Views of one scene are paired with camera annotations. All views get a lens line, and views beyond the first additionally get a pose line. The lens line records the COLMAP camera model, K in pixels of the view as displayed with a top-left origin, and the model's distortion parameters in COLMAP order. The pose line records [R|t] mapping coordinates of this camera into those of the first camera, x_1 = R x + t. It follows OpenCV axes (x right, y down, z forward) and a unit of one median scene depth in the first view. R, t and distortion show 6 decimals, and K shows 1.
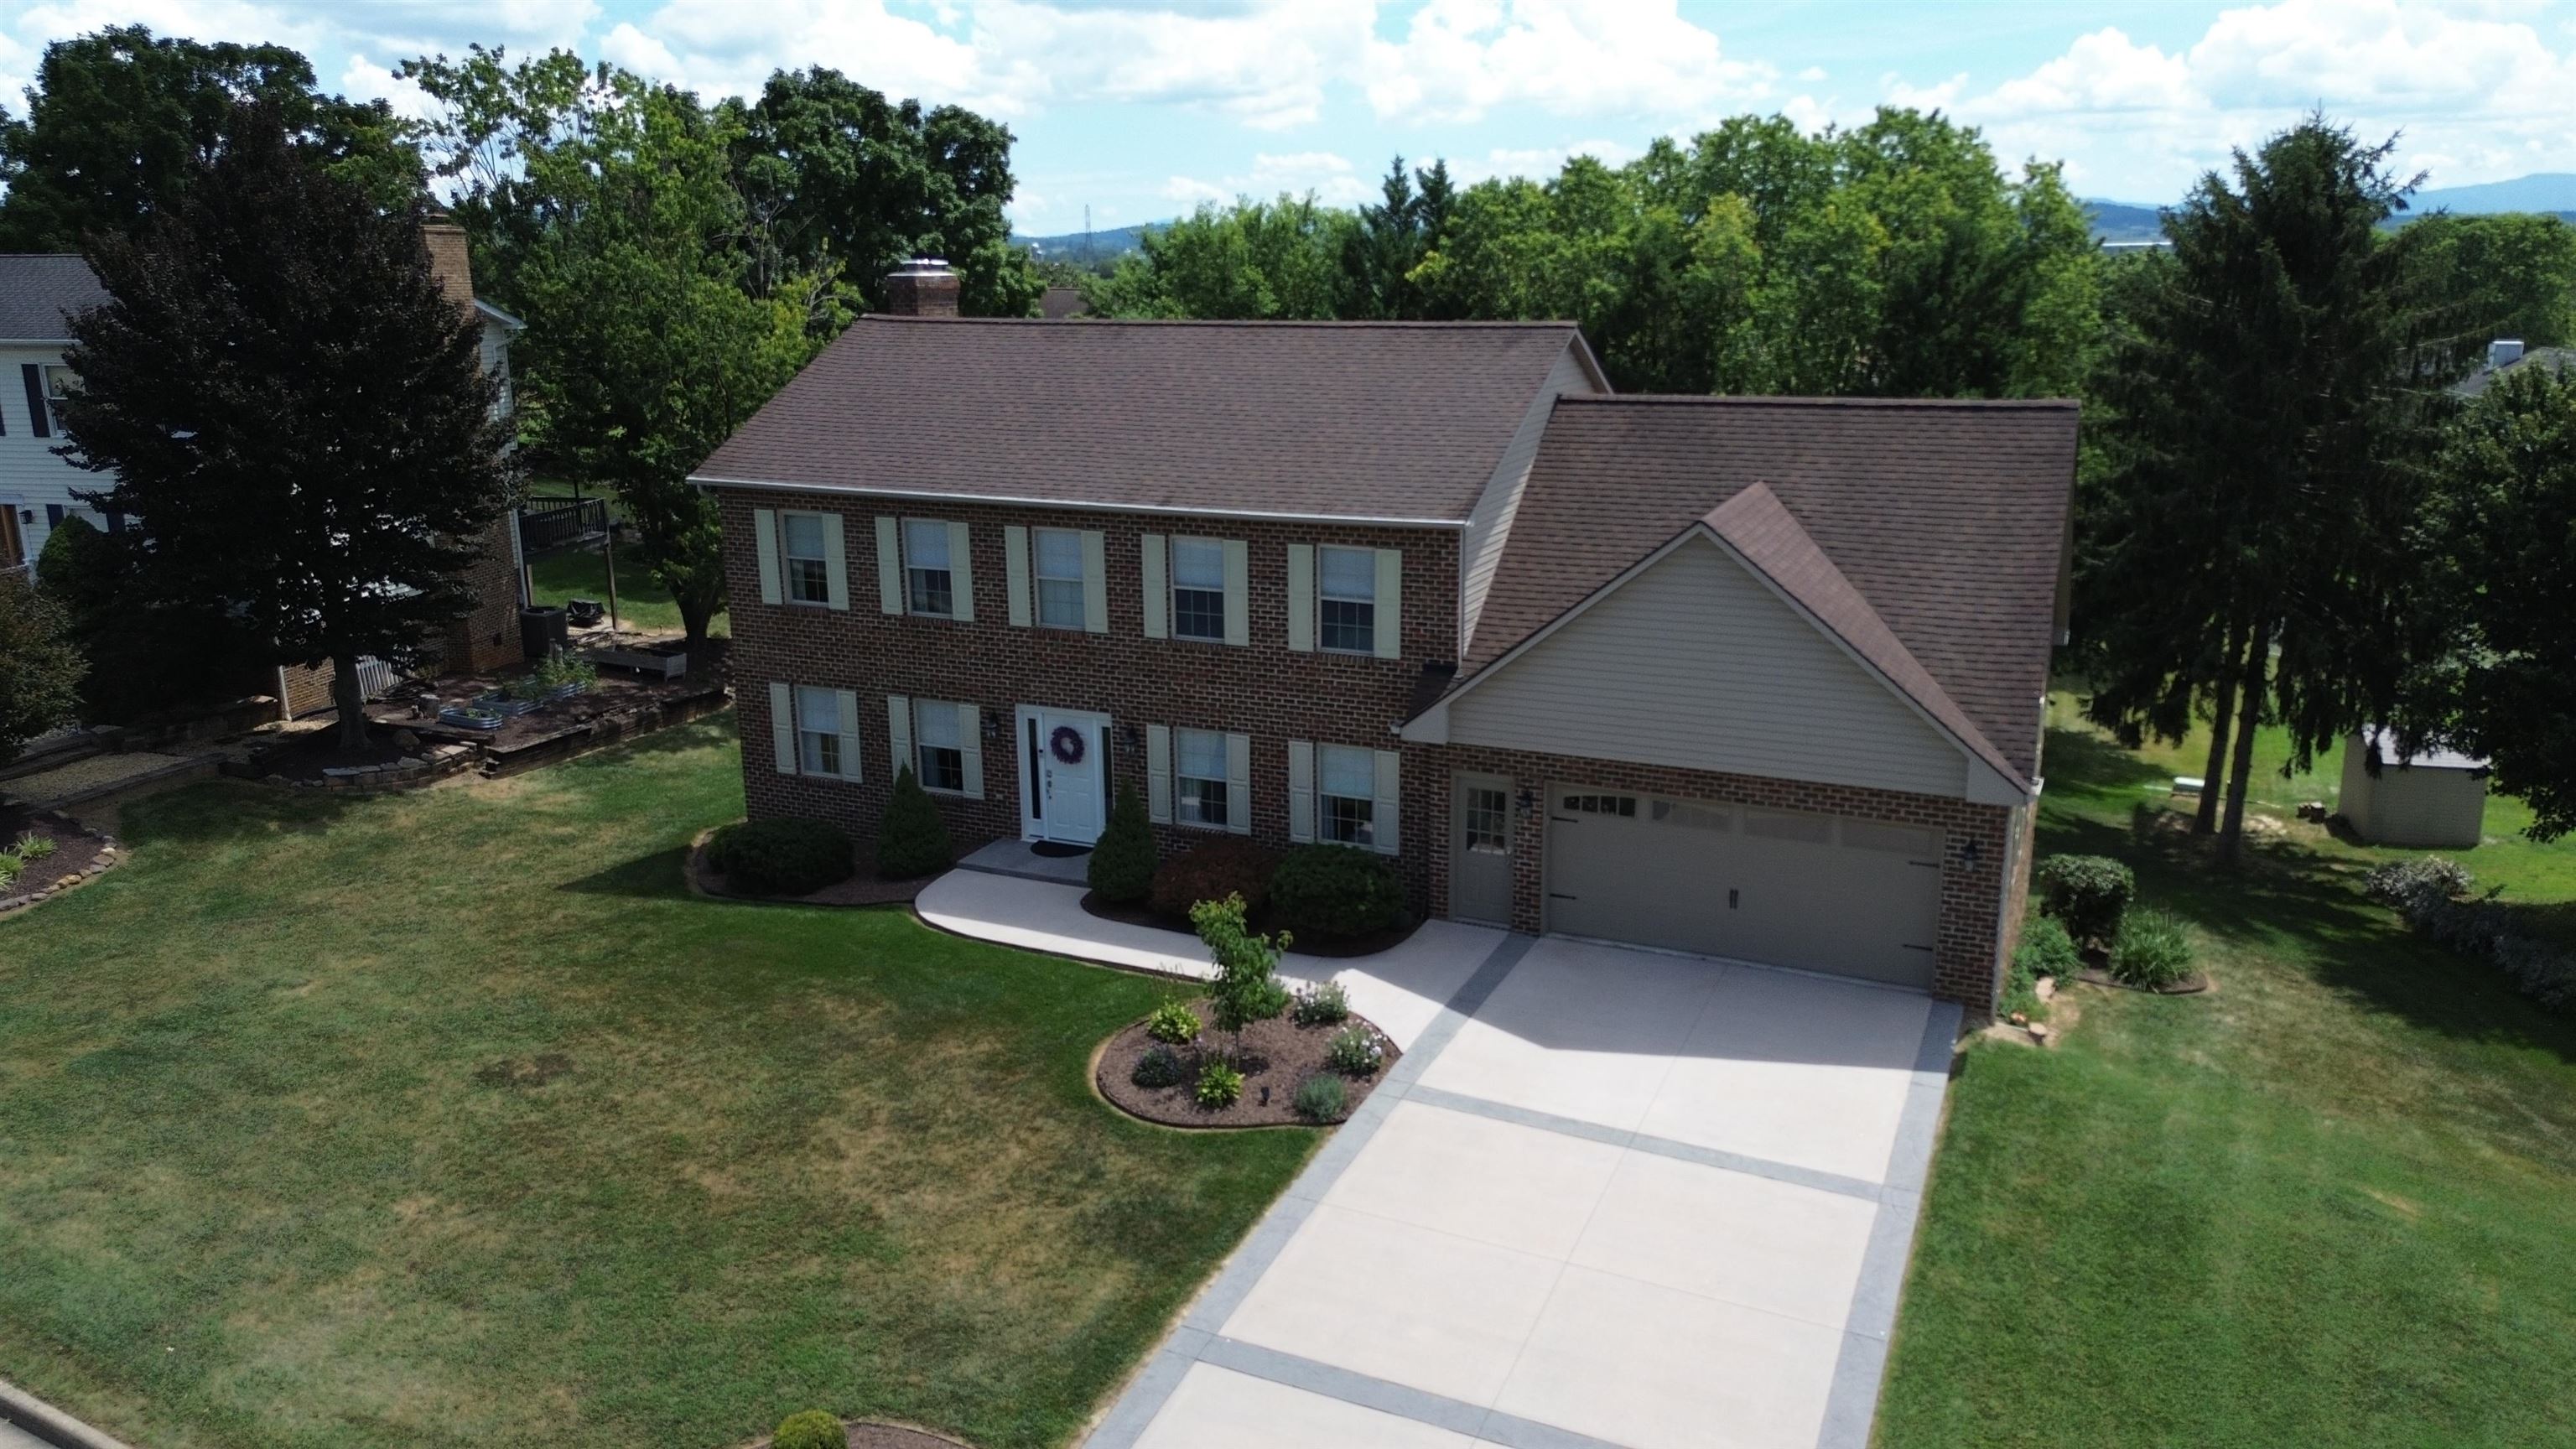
lens RADIAL K [[1826.5, 0, 1282.3], [0, 1826.5, 726.2], [0, 0, 1]] dist [0.067078, -0.054988]
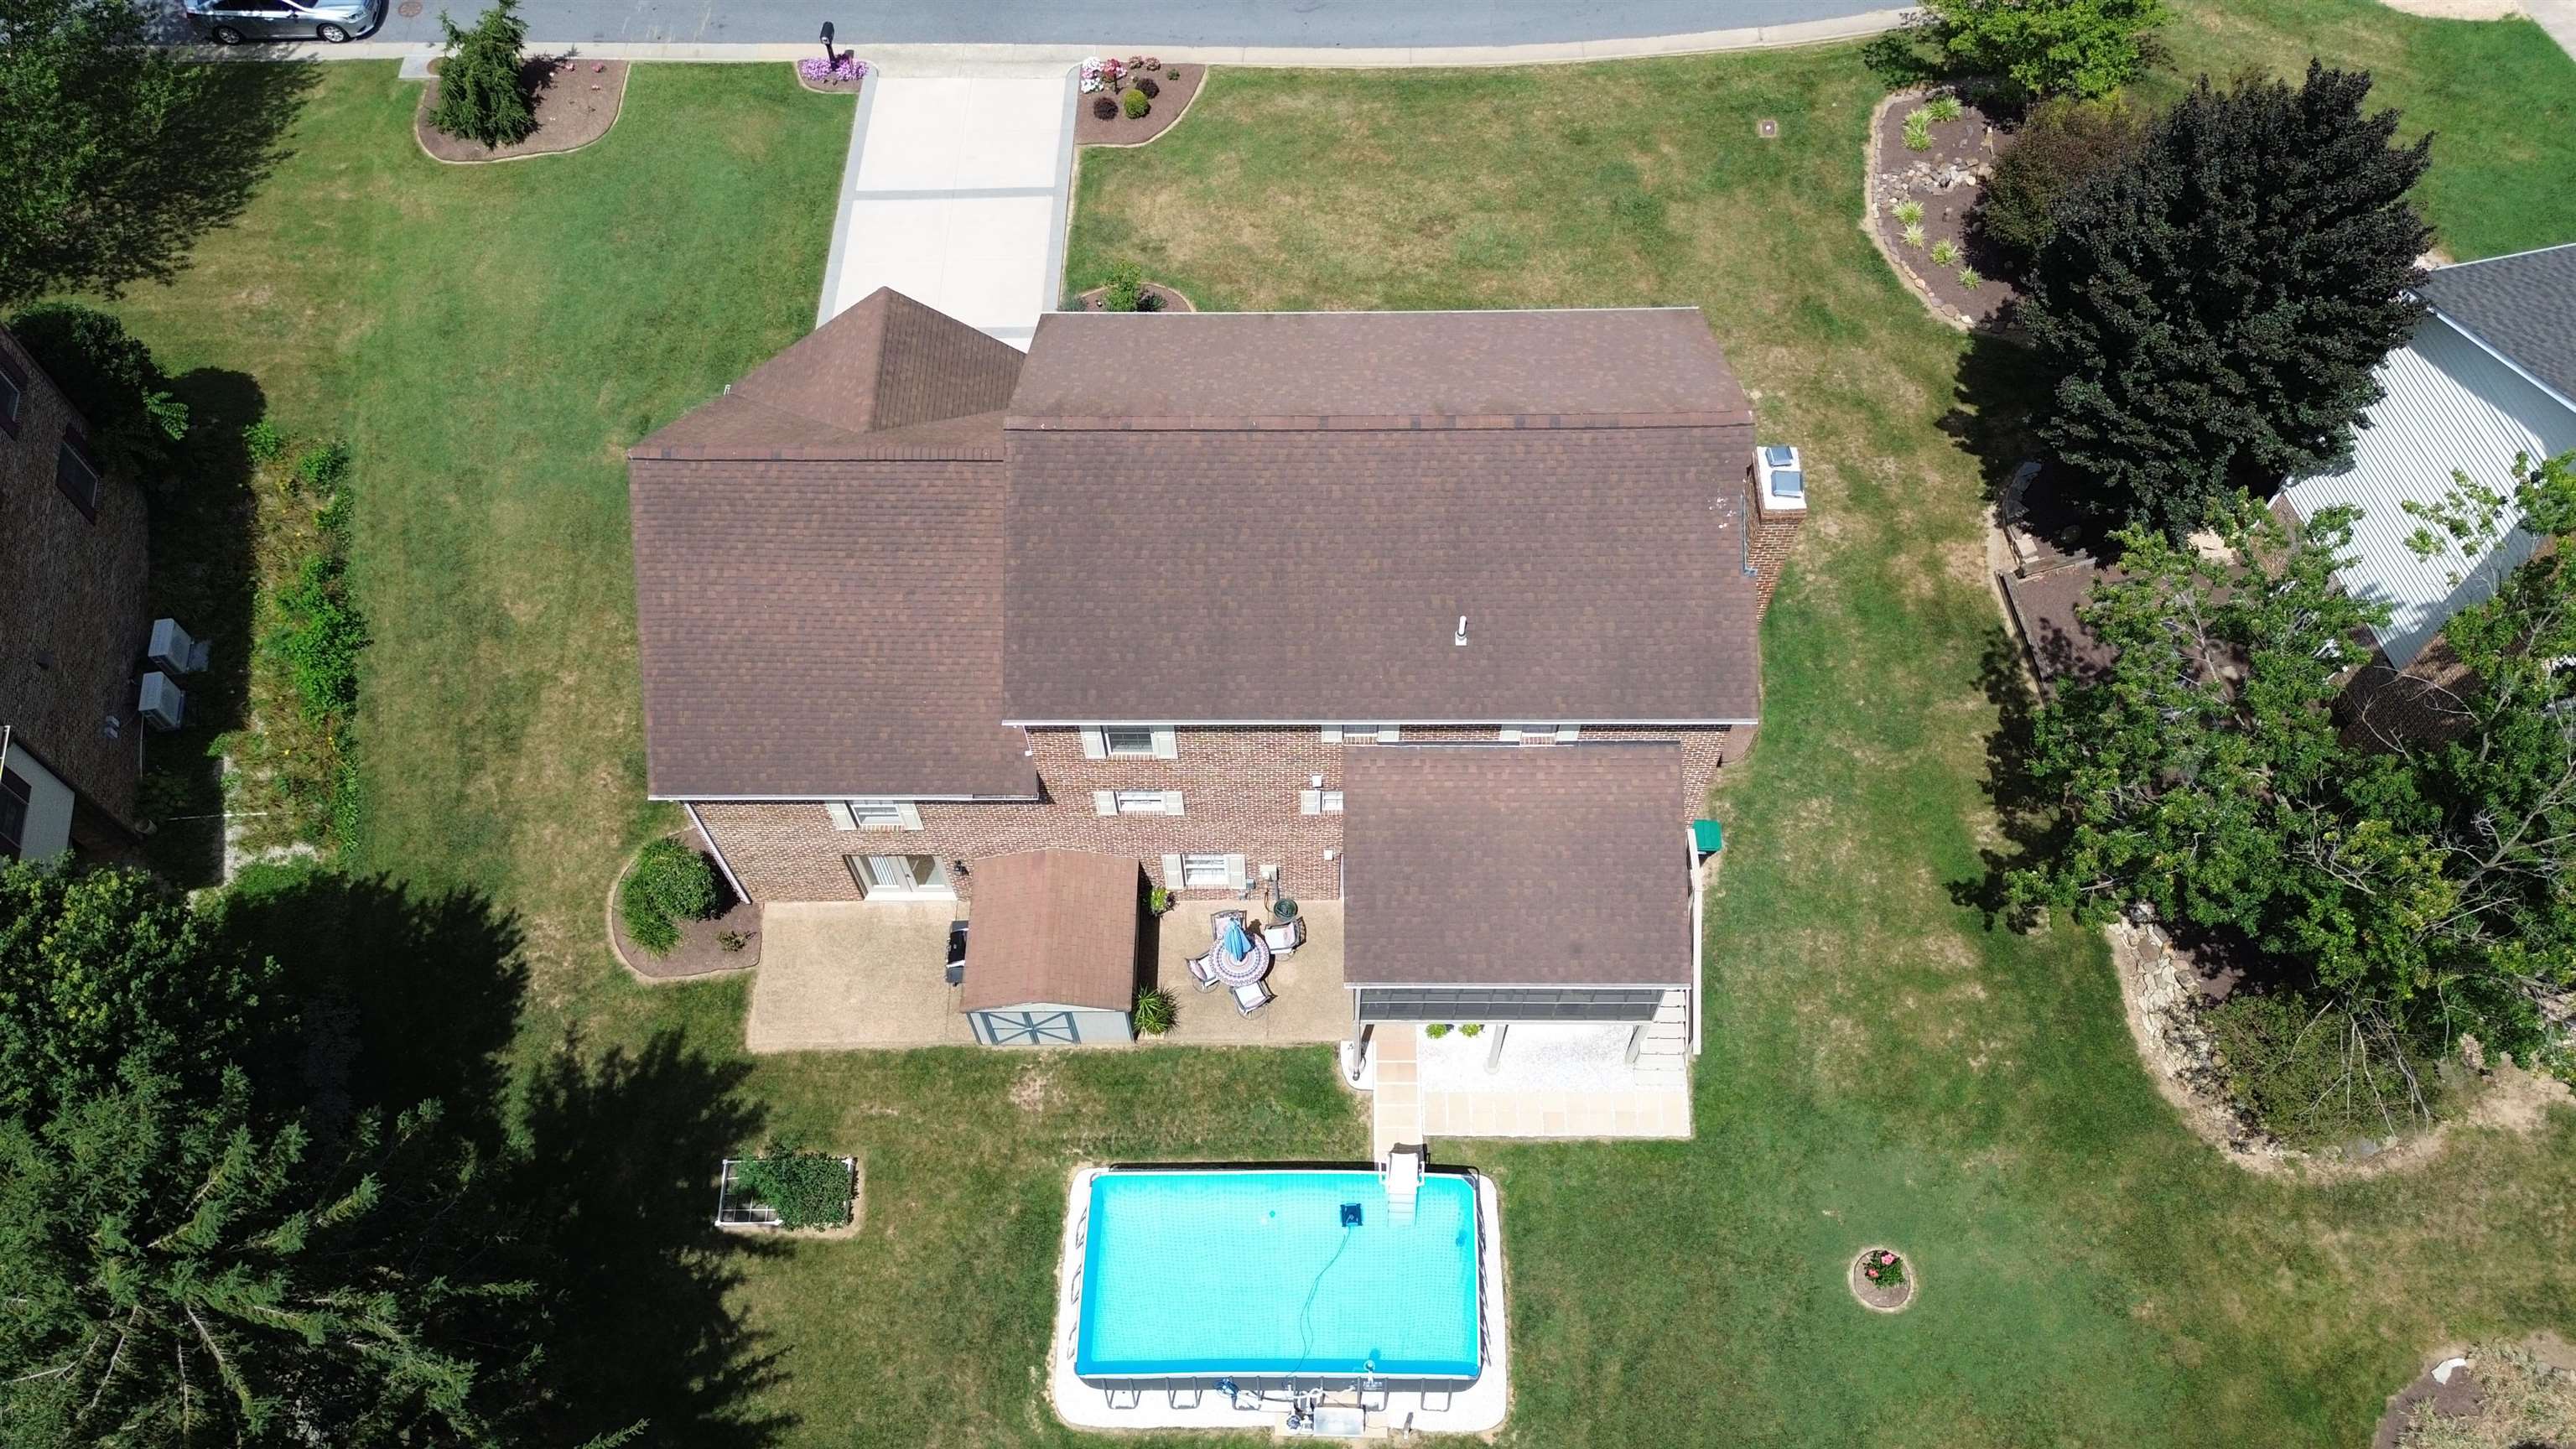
lens RADIAL K [[1837.6, 0, 1280.6], [0, 1837.6, 723.4], [0, 0, 1]] dist [0.033169, 0.000161]
pose [[-0.906964, 0.373390, -0.194925, 0.308764], [-0.082329, 0.296701, 0.951415, -1.328014], [0.413083, 0.878948, -0.238356, 1.556074]]
